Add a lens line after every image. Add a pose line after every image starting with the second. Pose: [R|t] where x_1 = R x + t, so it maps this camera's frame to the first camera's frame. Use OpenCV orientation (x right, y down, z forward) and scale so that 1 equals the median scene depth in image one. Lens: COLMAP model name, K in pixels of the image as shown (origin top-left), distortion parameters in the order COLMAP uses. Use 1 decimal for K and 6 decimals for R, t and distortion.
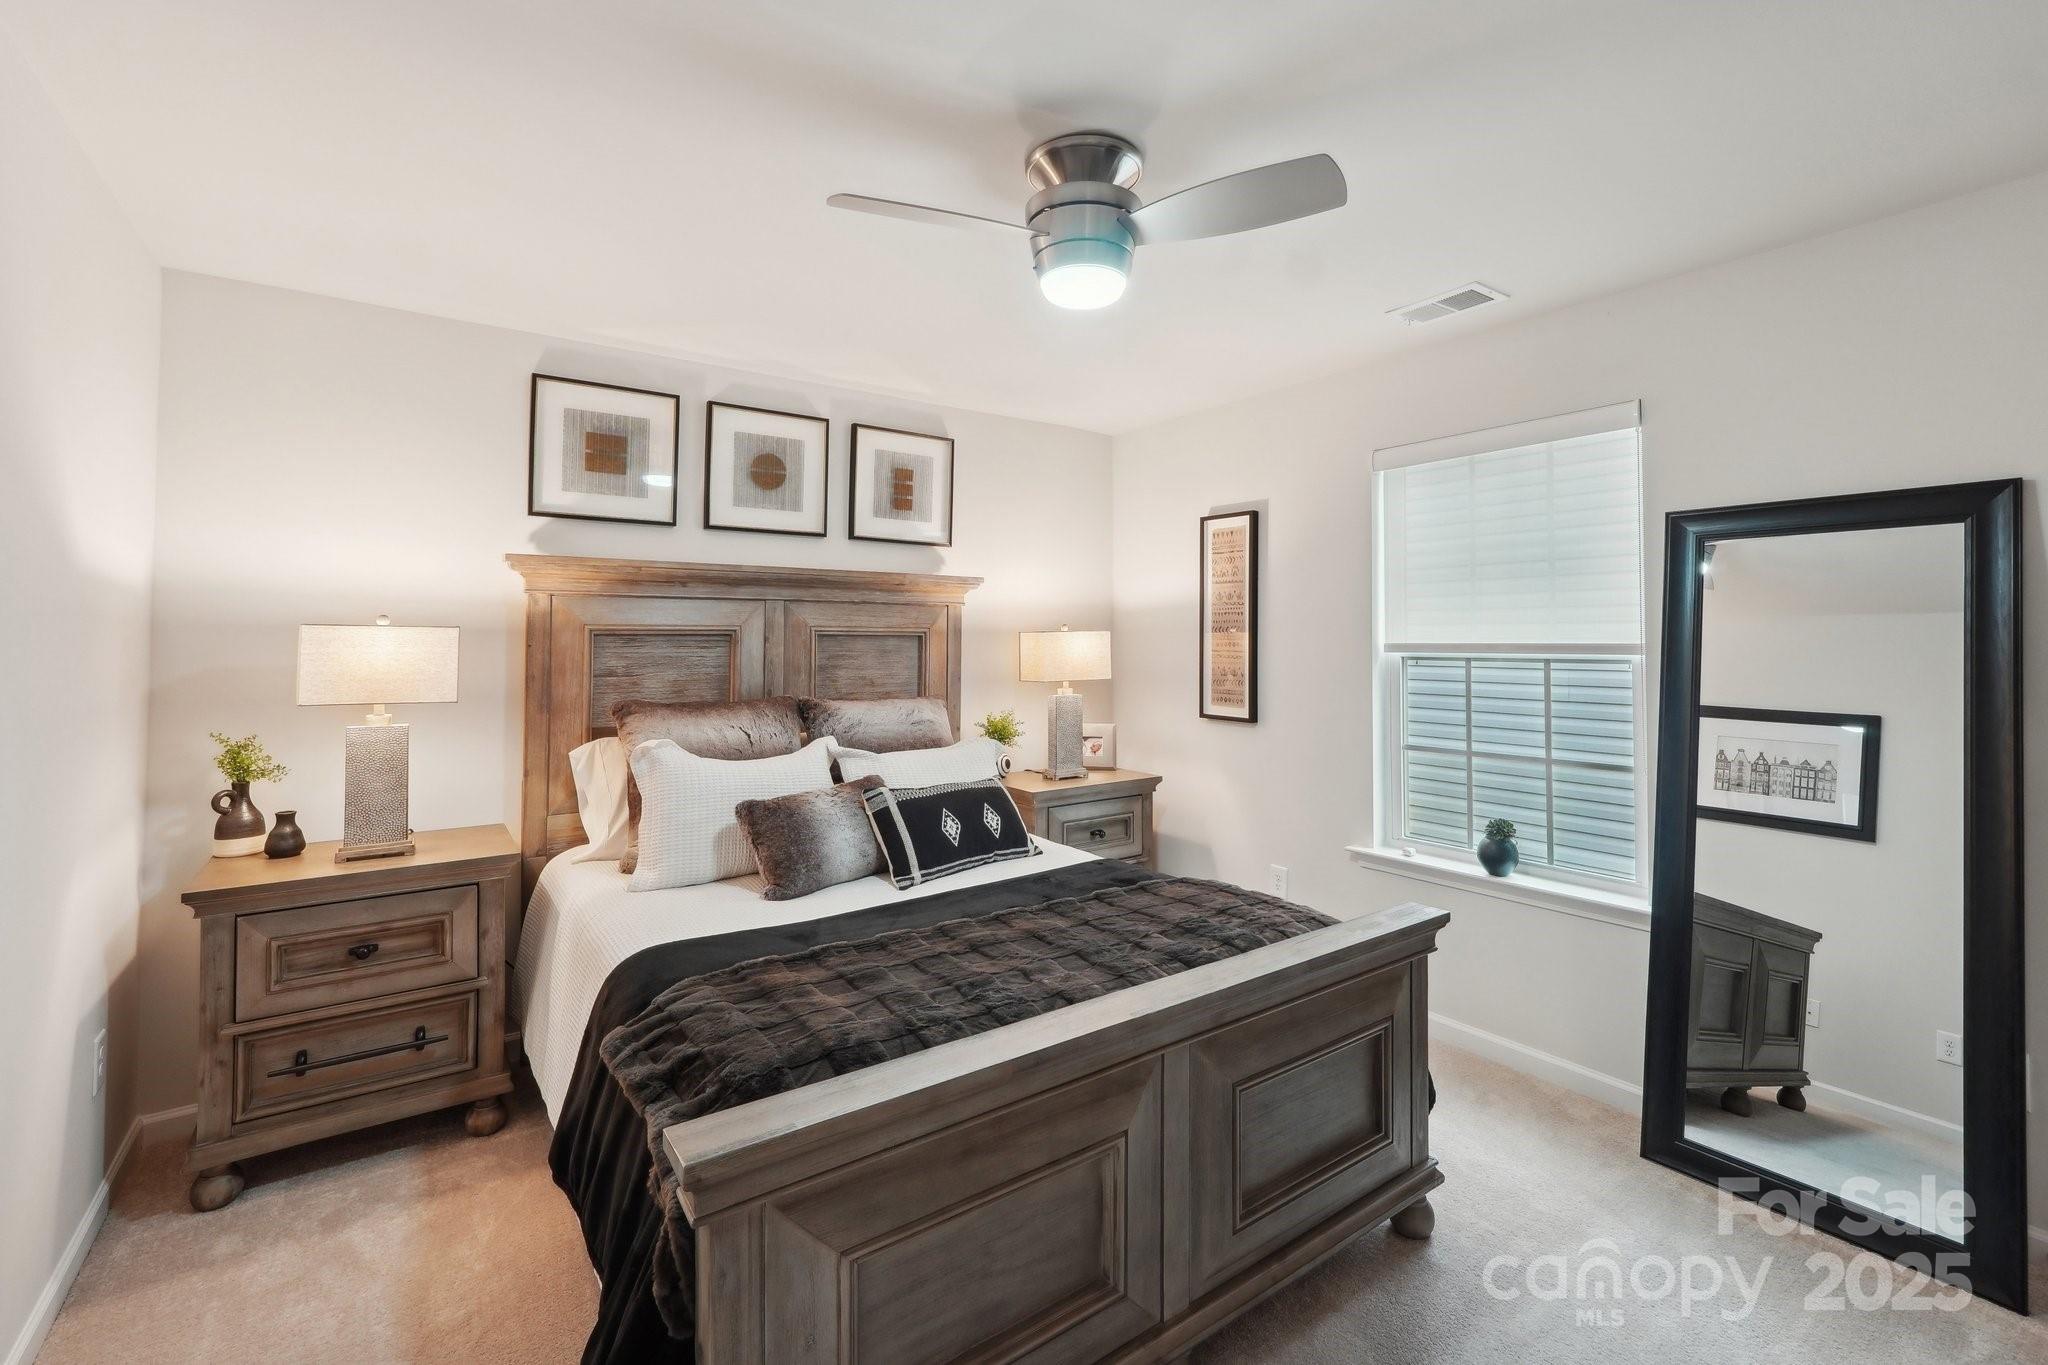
lens RADIAL K [[897.5, 0, 1068.1], [0, 897.5, 622.6], [0, 0, 1]] dist [-0.001680, 0.000553]
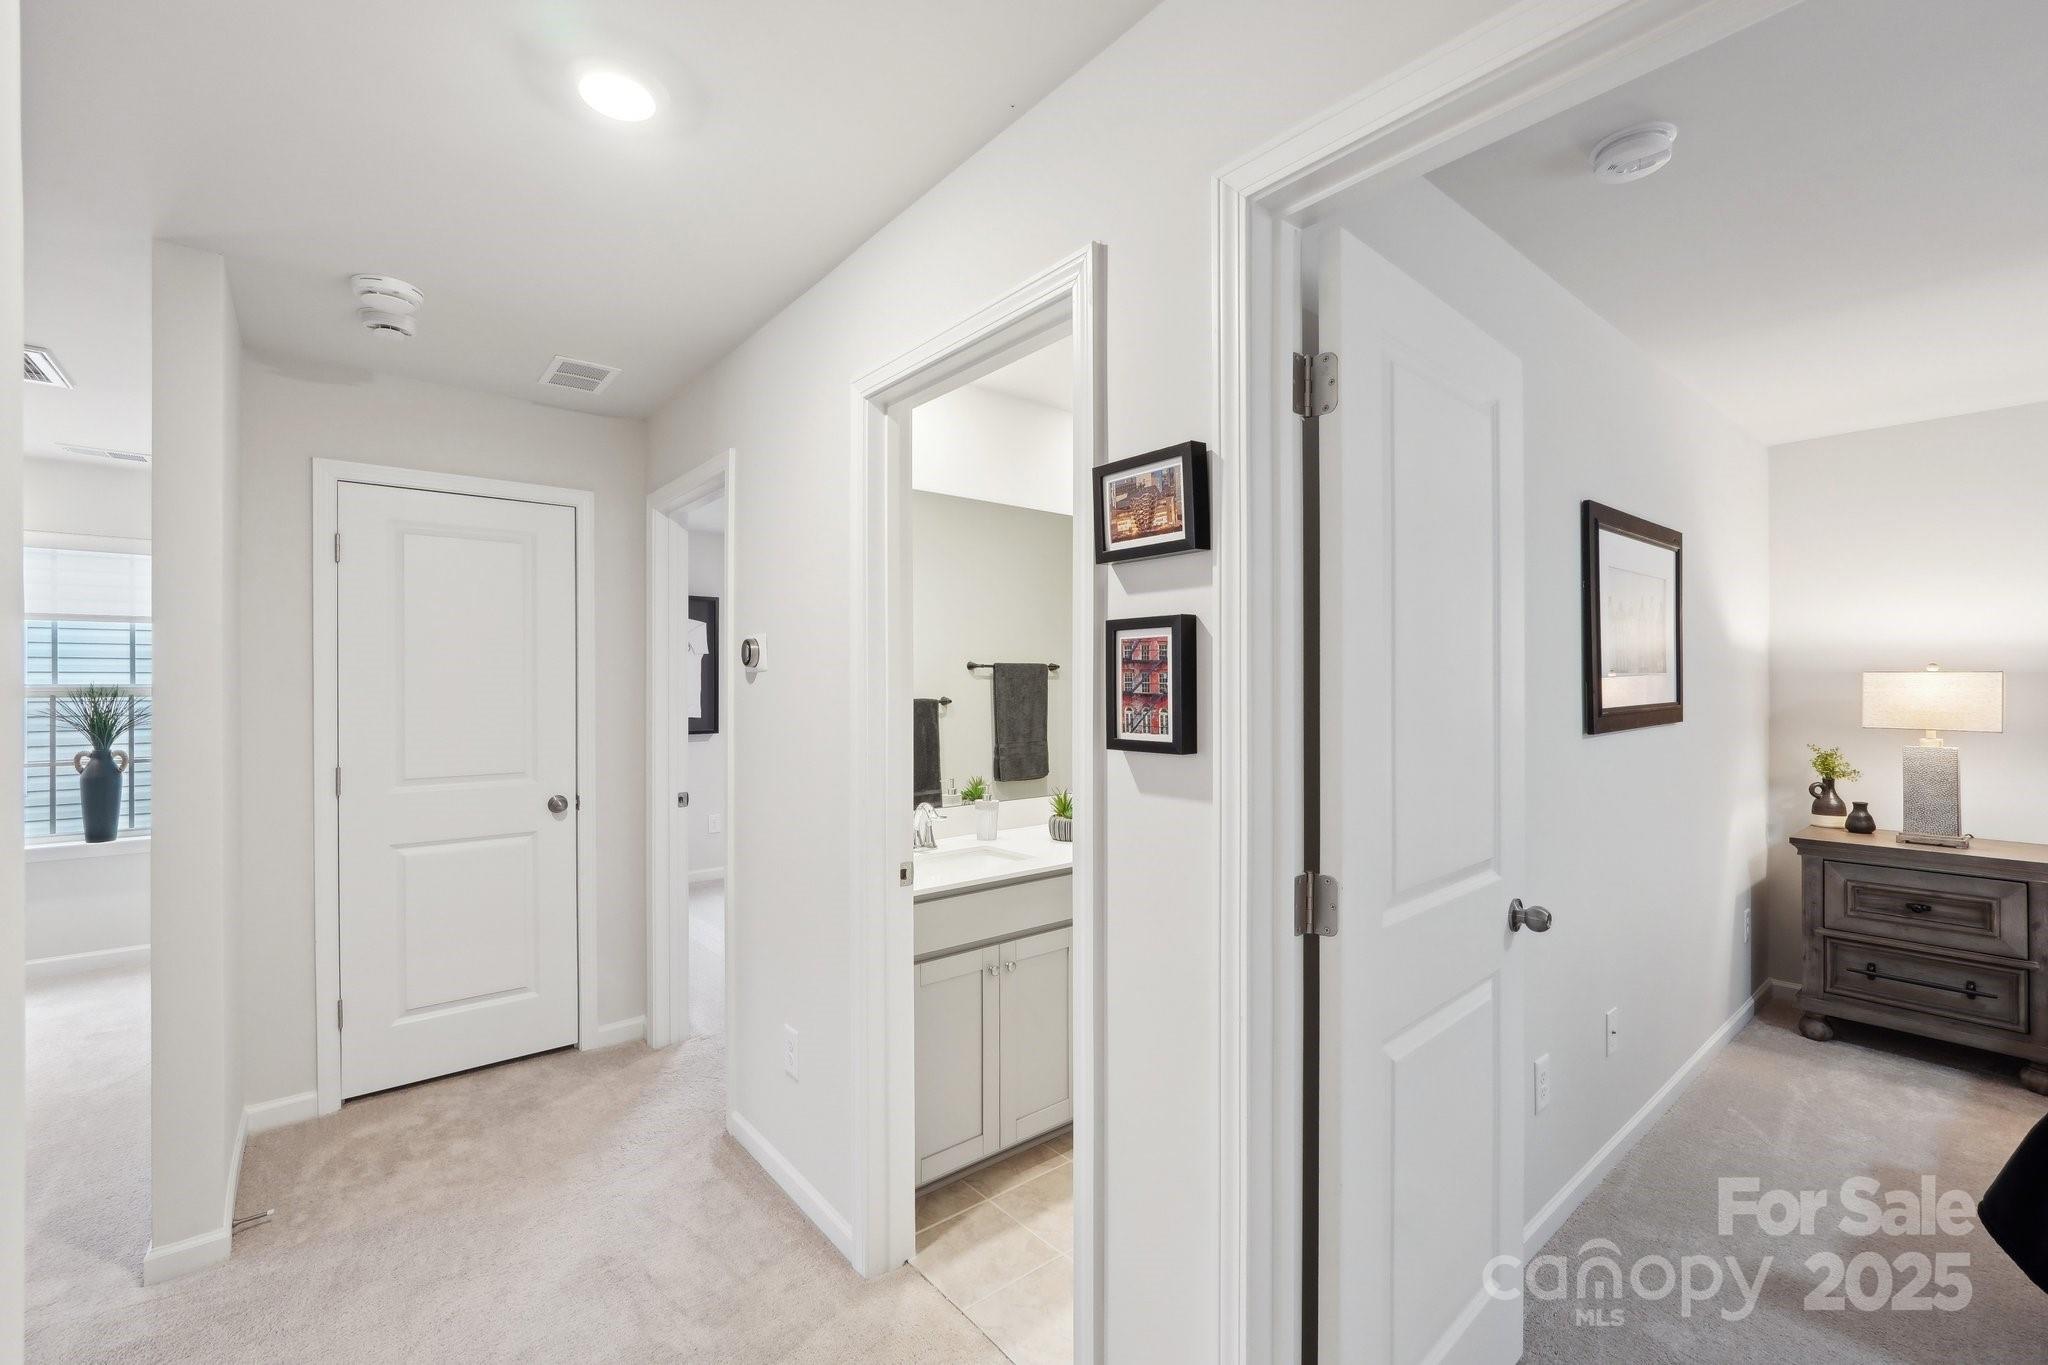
lens RADIAL K [[854.2, 0, 1015.8], [0, 854.2, 703.2], [0, 0, 1]] dist [0.000794, 0.000663]
pose [[0.040505, 0.006200, -0.999160, 0.460684], [0.027127, 0.999605, 0.007303, 0.004529], [0.998811, -0.027400, 0.040321, -0.421938]]
